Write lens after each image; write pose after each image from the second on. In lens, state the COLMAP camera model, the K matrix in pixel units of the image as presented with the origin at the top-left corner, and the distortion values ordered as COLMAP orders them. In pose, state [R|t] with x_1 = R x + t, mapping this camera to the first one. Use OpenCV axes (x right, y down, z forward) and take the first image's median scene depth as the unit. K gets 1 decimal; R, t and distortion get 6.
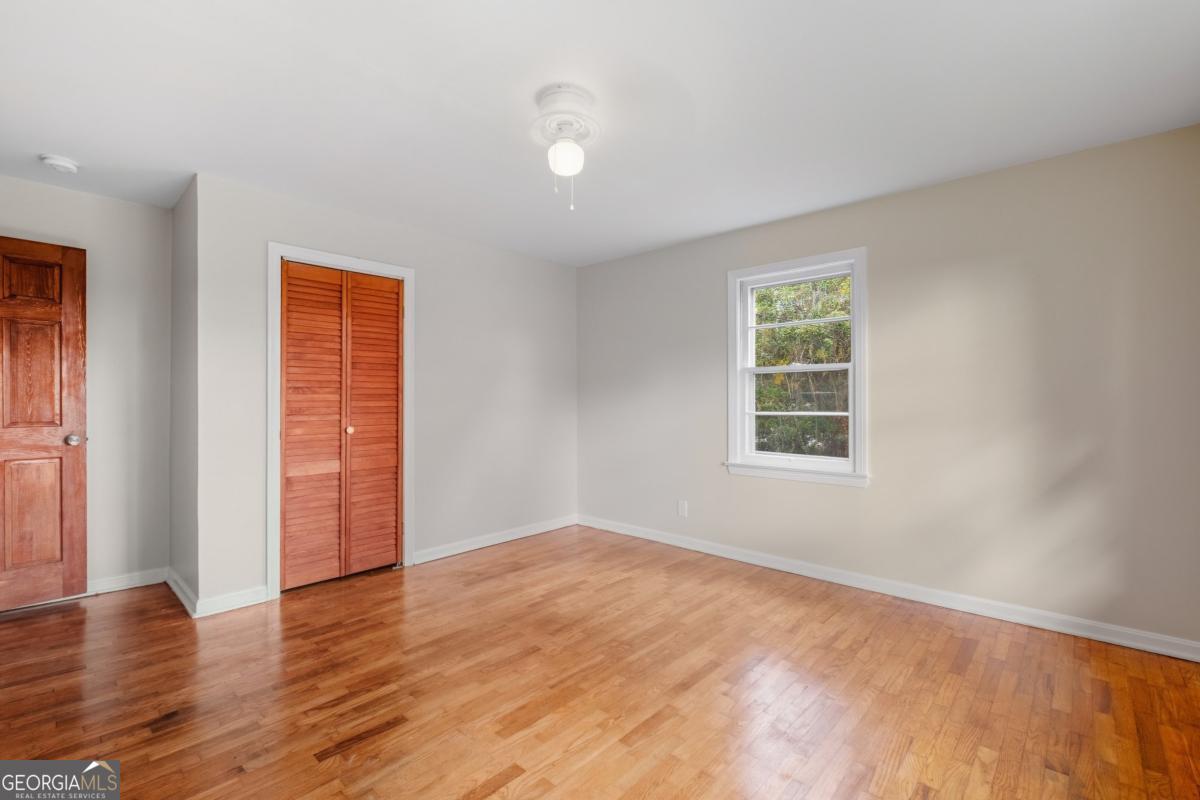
lens RADIAL K [[537.0, 0, 600.9], [0, 537.0, 395.0], [0, 0, 1]] dist [0.002197, -0.007482]
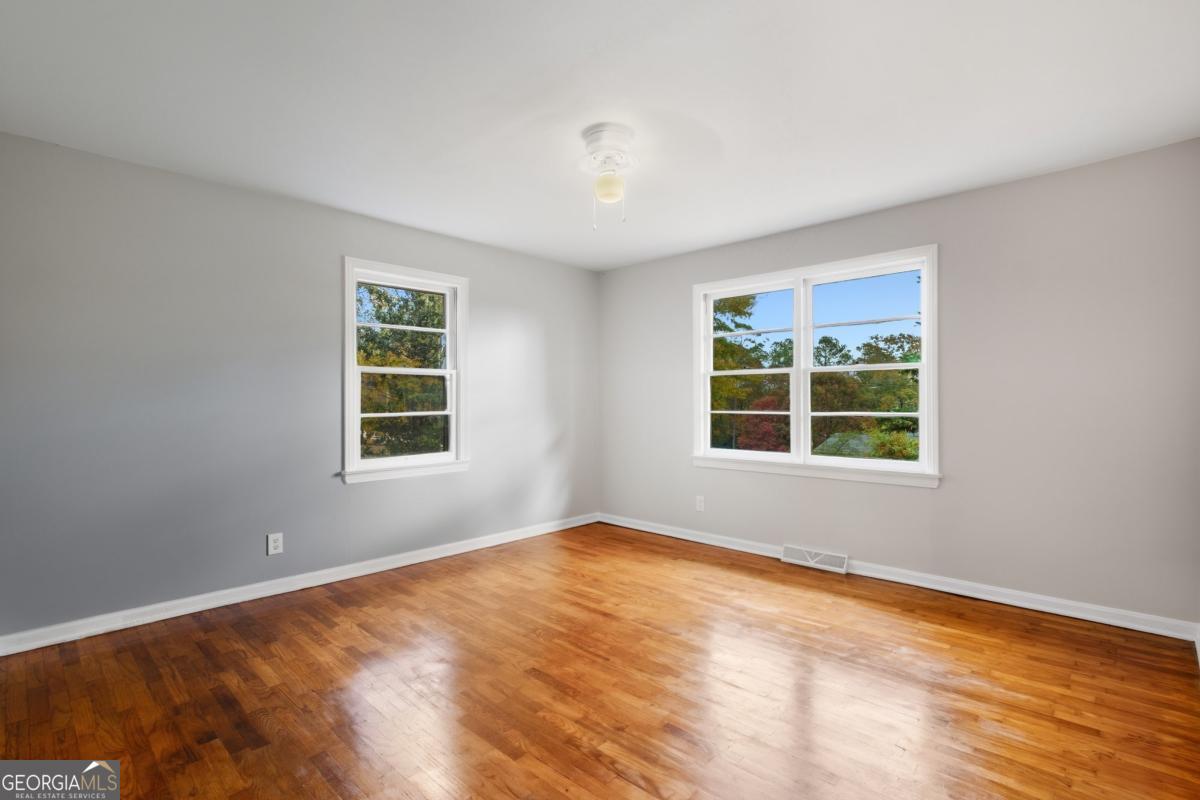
lens RADIAL K [[593.4, 0, 602.6], [0, 593.4, 401.2], [0, 0, 1]] dist [0.000914, -0.000037]
pose [[-0.008945, -0.001644, 0.999959, -0.864442], [-0.004897, 0.999987, 0.001600, 0.005154], [-0.999948, -0.004883, -0.008953, 0.671750]]
